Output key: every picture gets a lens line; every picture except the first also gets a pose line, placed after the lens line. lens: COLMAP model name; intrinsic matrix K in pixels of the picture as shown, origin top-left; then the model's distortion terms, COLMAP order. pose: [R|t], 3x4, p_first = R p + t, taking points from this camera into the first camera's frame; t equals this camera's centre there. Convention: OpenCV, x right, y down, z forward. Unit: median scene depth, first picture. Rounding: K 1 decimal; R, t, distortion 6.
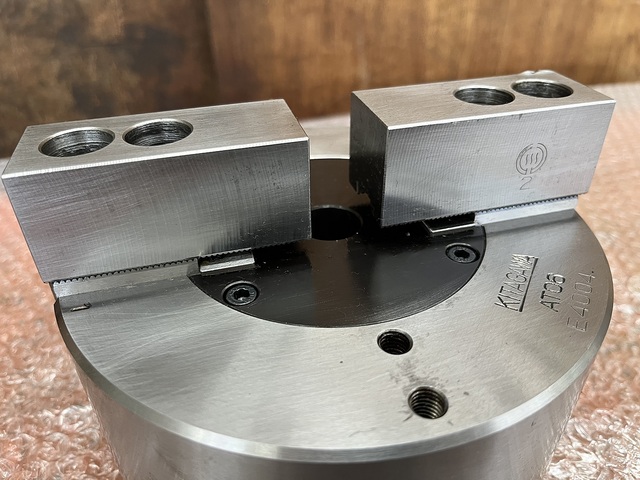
lens RADIAL K [[509.3, 0, 317.3], [0, 509.3, 241.2], [0, 0, 1]] dist [0.018601, -0.085673]
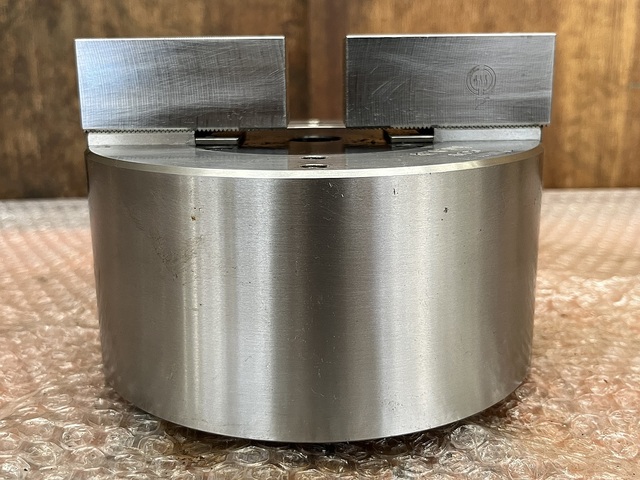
lens RADIAL K [[755.1, 0, 320.1], [0, 755.1, 237.5], [0, 0, 1]] dist [-0.012375, 0.000000]
pose [[0.966697, 0.059098, -0.249009, 0.487601], [-0.145346, 0.927613, -0.344106, 0.776059], [0.210648, 0.368839, 0.905310, -0.481462]]
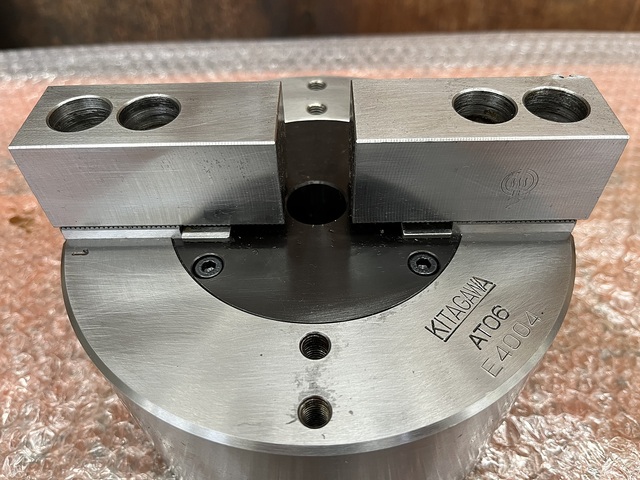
lens RADIAL K [[509.3, 0, 316.0], [0, 509.3, 237.6], [0, 0, 1]] dist [0.018601, -0.085673]
pose [[0.963306, 0.191467, -0.188103, 0.239136], [-0.141718, 0.957985, 0.249361, -0.231827], [0.227944, -0.213553, 0.949967, -0.008645]]
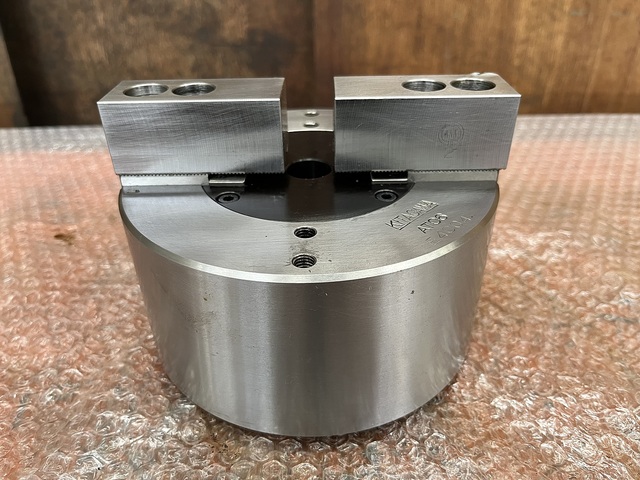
lens RADIAL K [[509.3, 0, 316.9], [0, 509.3, 244.5], [0, 0, 1]] dist [0.018601, -0.085673]
pose [[0.961971, 0.144185, -0.231997, 0.410685], [-0.148787, 0.988866, -0.002367, 0.173575], [0.229072, 0.036795, 0.972714, -0.364523]]
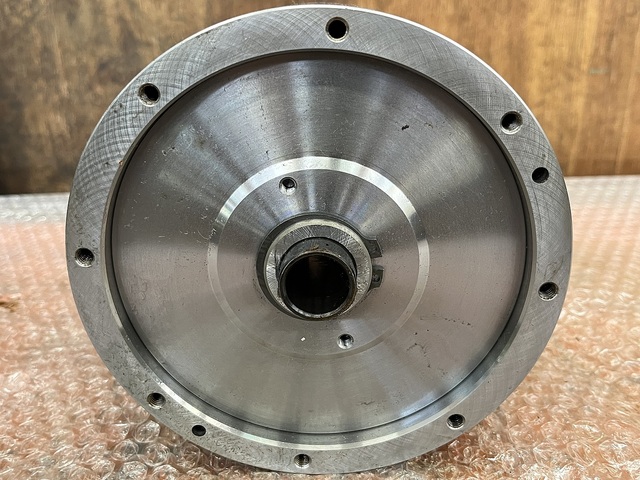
lens RADIAL K [[642.9, 0, 317.2], [0, 642.9, 244.3], [0, 0, 1]] dist [-0.004018, 0.000000]
pose [[0.961859, 0.082528, -0.260798, 0.559860], [-0.139740, 0.967857, -0.209106, 0.408178], [0.235158, 0.237574, 0.942475, -0.504569]]
